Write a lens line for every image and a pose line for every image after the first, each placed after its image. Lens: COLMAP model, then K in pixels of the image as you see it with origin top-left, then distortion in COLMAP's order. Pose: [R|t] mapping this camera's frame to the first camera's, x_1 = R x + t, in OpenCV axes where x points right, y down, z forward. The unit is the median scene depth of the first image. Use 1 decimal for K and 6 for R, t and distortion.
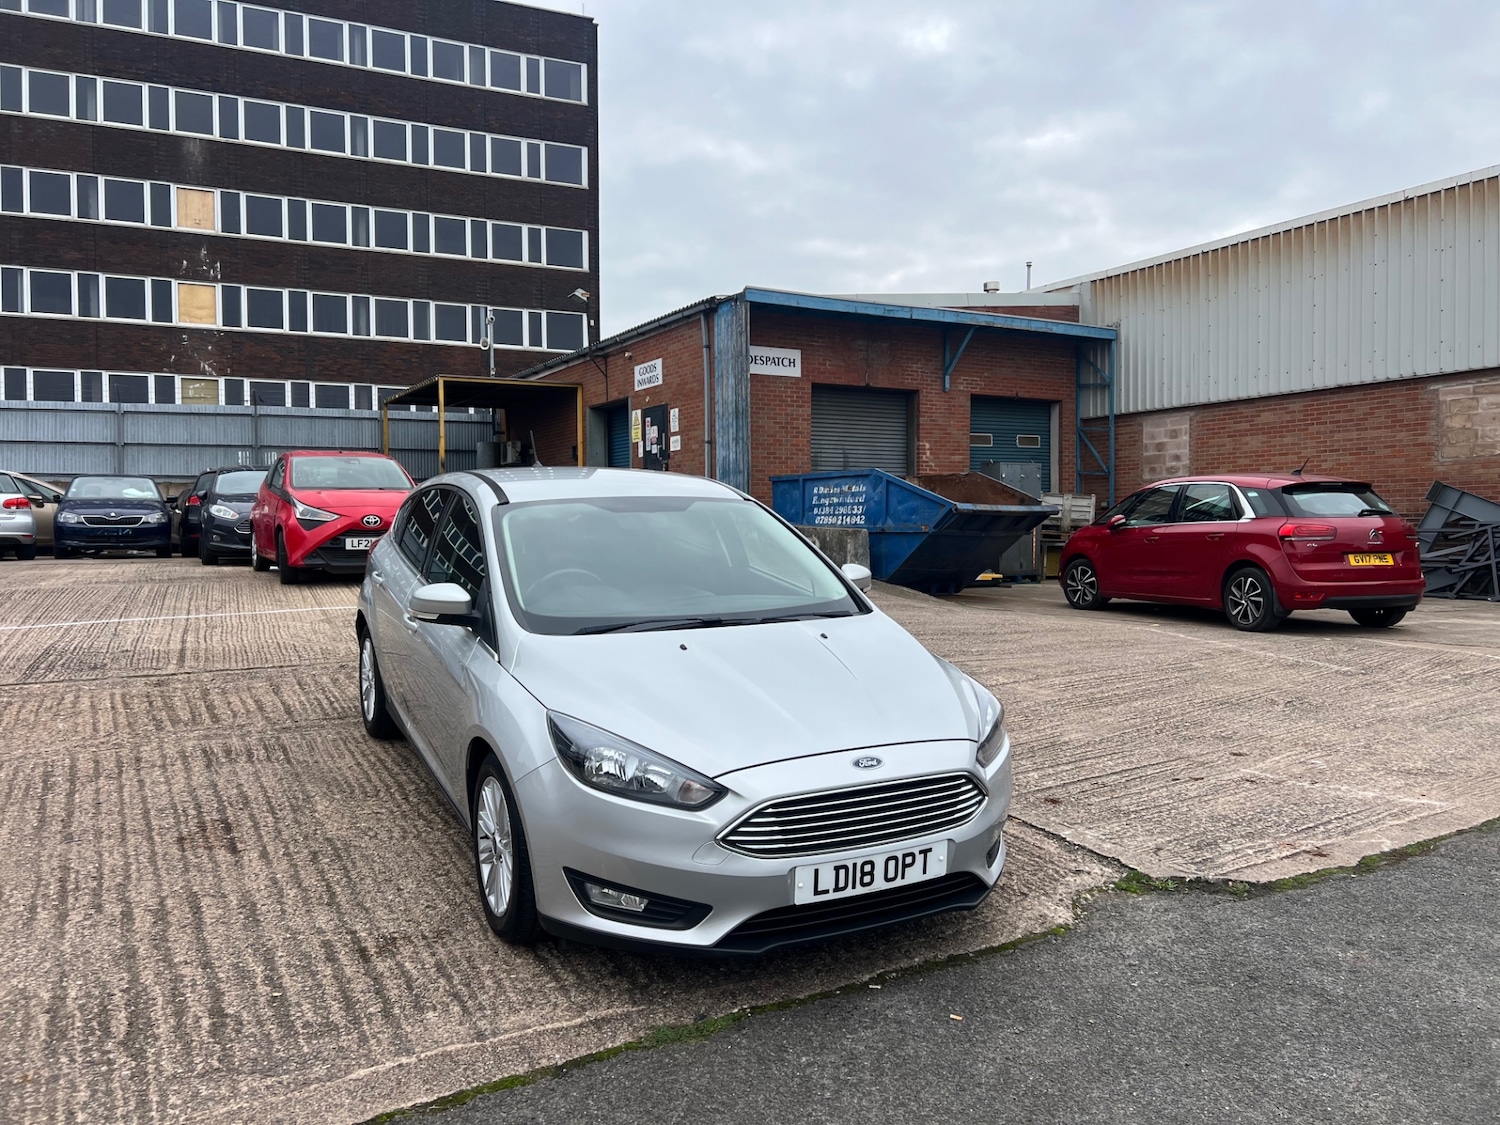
lens RADIAL K [[1126.4, 0, 752.2], [0, 1126.4, 570.8], [0, 0, 1]] dist [0.062359, -0.065883]
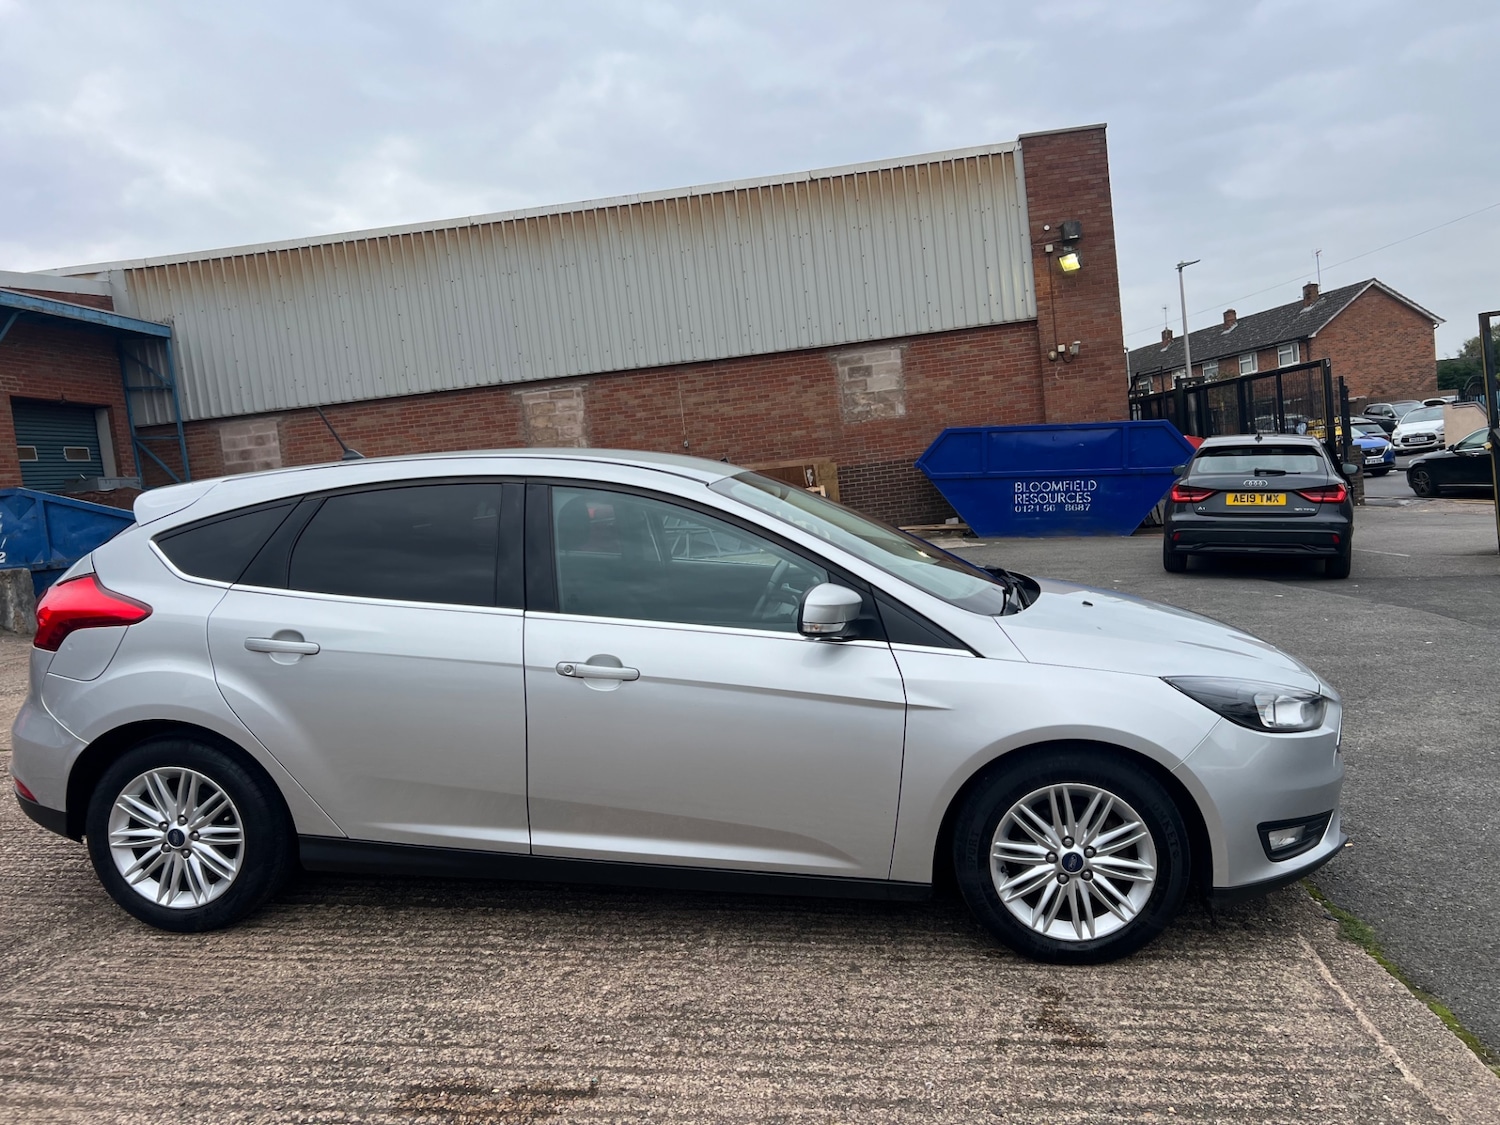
lens RADIAL K [[1126.4, 0, 760.1], [0, 1126.4, 579.2], [0, 0, 1]] dist [0.062359, -0.065883]
pose [[0.568365, -0.125558, 0.813140, -0.624822], [0.131798, 0.989419, 0.060654, -0.029817], [-0.812152, 0.072696, 0.578900, 0.418392]]
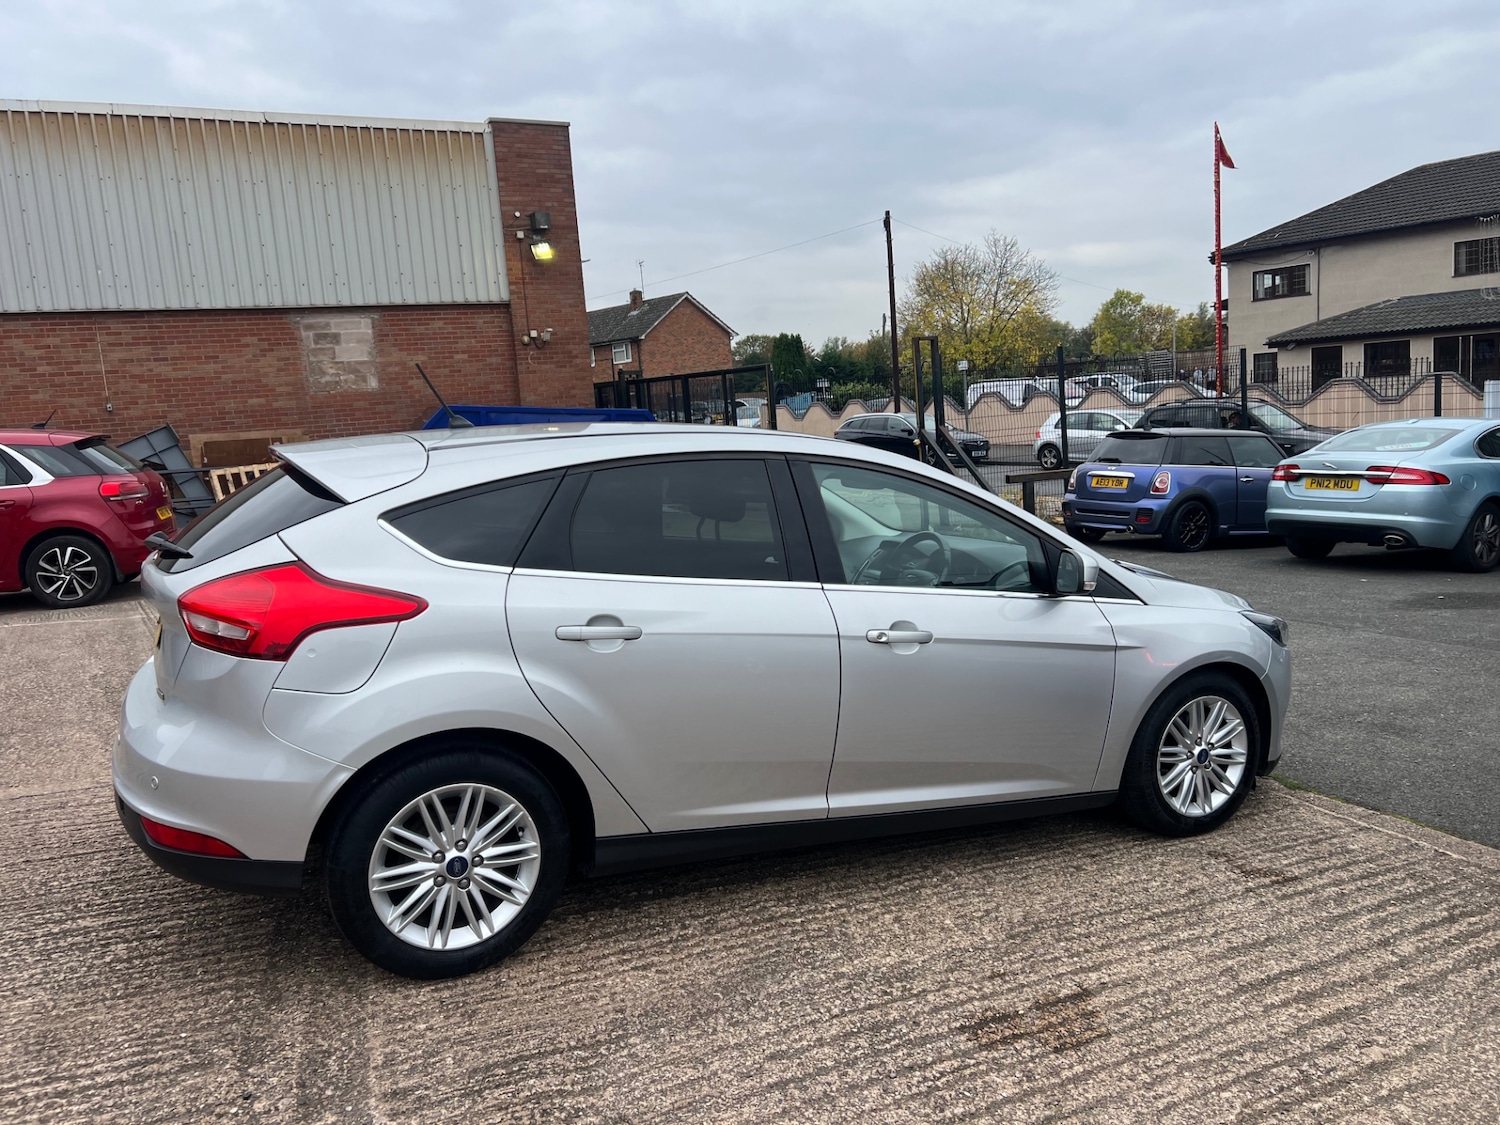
lens RADIAL K [[1126.4, 0, 741.3], [0, 1126.4, 571.6], [0, 0, 1]] dist [0.062359, -0.065883]
pose [[0.025902, -0.145212, 0.989062, -0.804506], [0.105094, 0.984306, 0.141761, -0.086795], [-0.994125, 0.100273, 0.040756, 0.848274]]
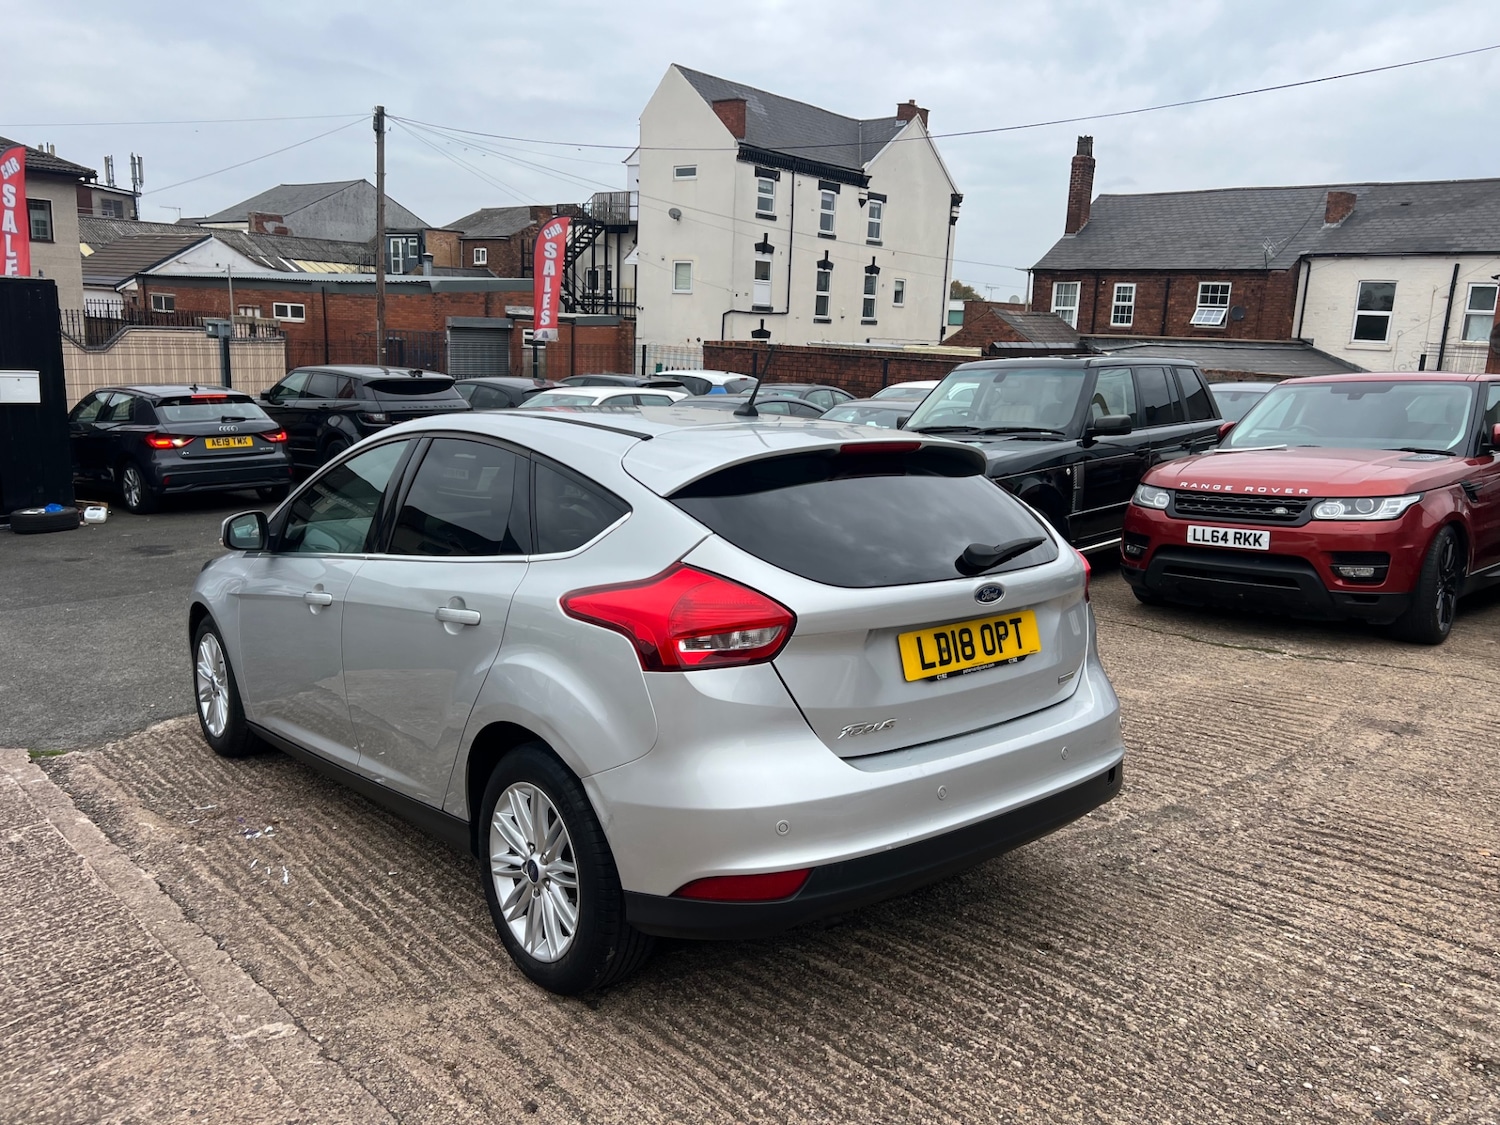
lens RADIAL K [[1126.4, 0, 752.5], [0, 1126.4, 562.6], [0, 0, 1]] dist [0.062359, -0.065883]
pose [[-0.972991, 0.014629, -0.230380, -0.066478], [-0.042882, 0.969166, 0.242648, -0.157434], [0.226826, 0.245973, -0.942363, 1.566358]]
